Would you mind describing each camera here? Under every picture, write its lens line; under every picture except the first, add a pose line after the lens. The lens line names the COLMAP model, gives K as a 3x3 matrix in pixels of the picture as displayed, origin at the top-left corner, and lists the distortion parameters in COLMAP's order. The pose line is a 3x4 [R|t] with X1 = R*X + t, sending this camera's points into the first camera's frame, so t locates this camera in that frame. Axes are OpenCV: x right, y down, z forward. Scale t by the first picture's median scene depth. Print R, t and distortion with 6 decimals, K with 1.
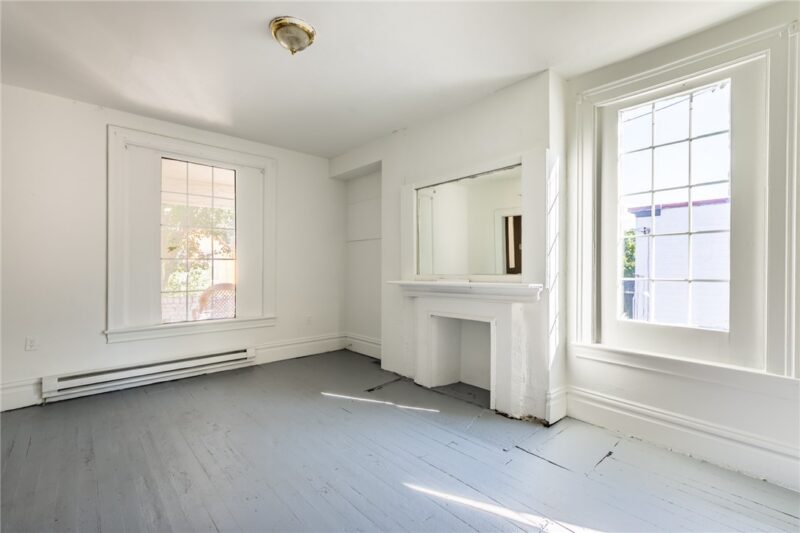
lens RADIAL K [[352.6, 0, 400.0], [0, 352.6, 266.5], [0, 0, 1]] dist [0.000718, 0.000011]
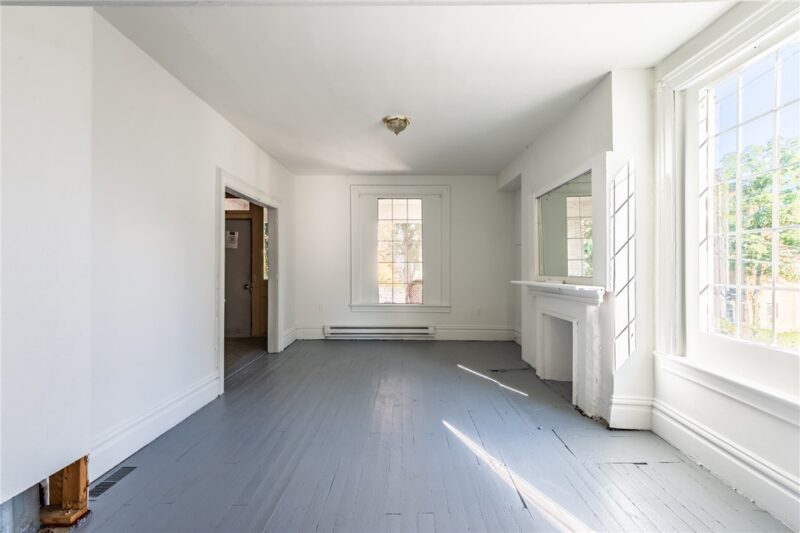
lens RADIAL K [[352.6, 0, 400.0], [0, 352.6, 266.5], [0, 0, 1]] dist [0.000718, 0.000011]
pose [[0.733822, 0.002575, -0.679337, 0.554493], [-0.000869, 0.999996, 0.002852, -0.009061], [0.679341, -0.001502, 0.733821, -0.114162]]
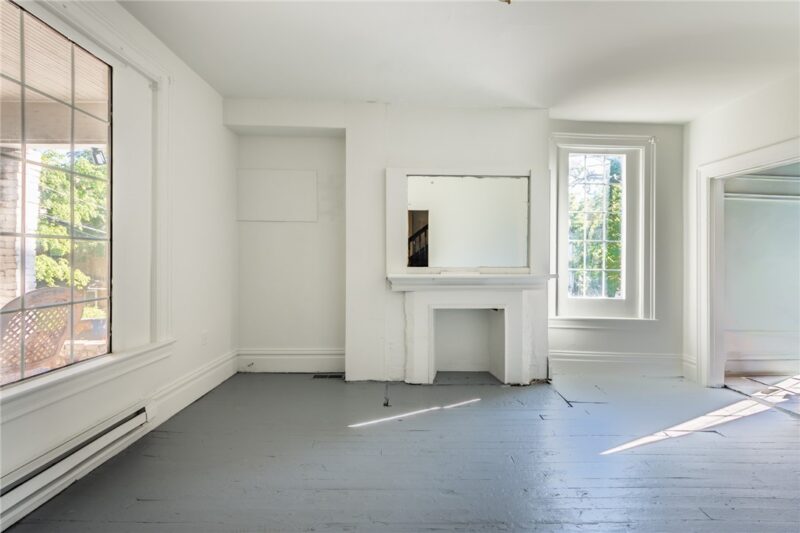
lens RADIAL K [[354.1, 0, 400.0], [0, 354.1, 266.5], [0, 0, 1]] dist [-0.002930, -0.000575]
pose [[0.658611, -0.001122, 0.752483, -0.784131], [-0.013288, 0.999826, 0.013122, 0.009406], [-0.752366, -0.018641, 0.658481, 0.471161]]
